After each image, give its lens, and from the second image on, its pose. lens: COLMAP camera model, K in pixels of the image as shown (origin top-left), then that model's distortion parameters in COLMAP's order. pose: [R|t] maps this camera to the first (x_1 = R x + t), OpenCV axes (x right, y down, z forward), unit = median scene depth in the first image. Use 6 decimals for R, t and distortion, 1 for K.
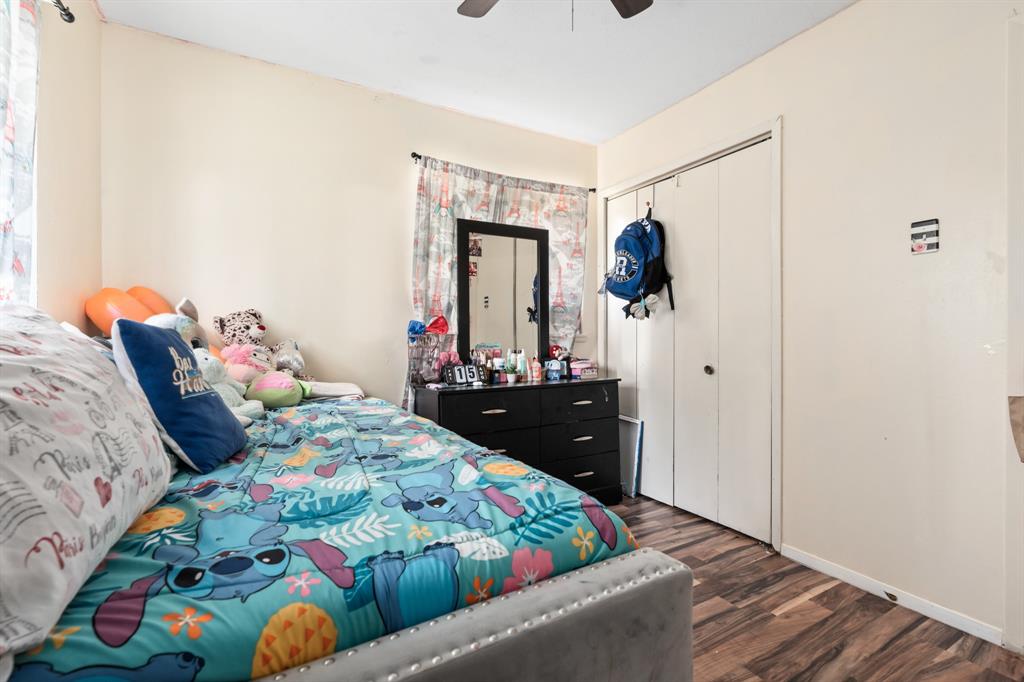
lens RADIAL K [[459.2, 0, 510.9], [0, 459.2, 339.5], [0, 0, 1]] dist [-0.003488, 0.000097]
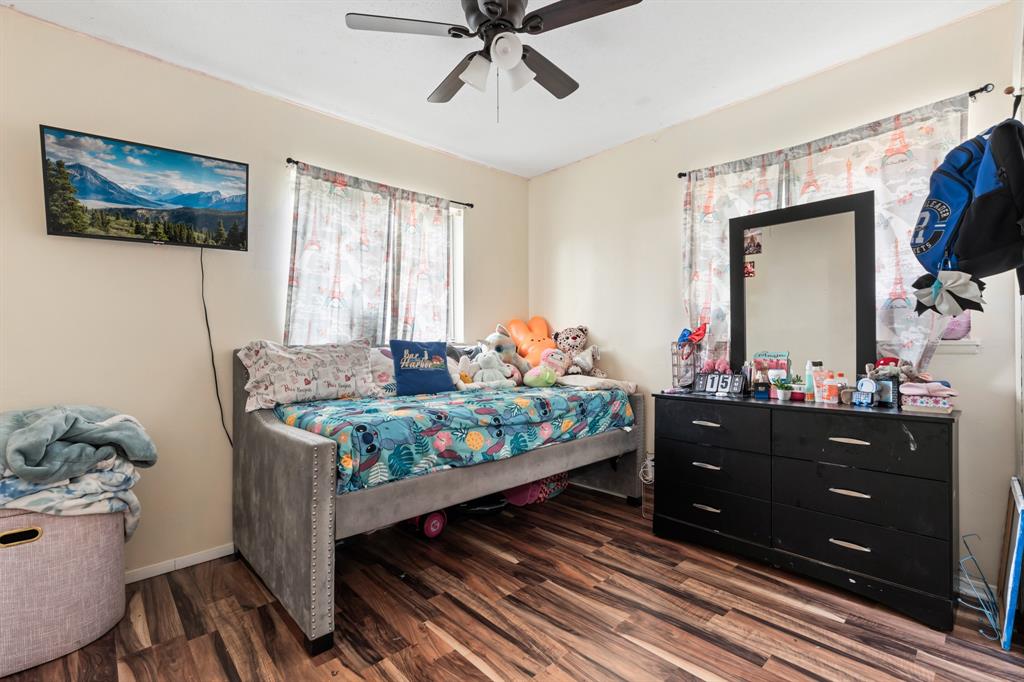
lens RADIAL K [[459.2, 0, 510.9], [0, 459.2, 339.5], [0, 0, 1]] dist [-0.003488, 0.000097]
pose [[0.236146, -0.003608, -0.971711, 0.678315], [0.001939, 0.999993, -0.003242, -0.013200], [0.971716, -0.001119, 0.236151, 0.331038]]
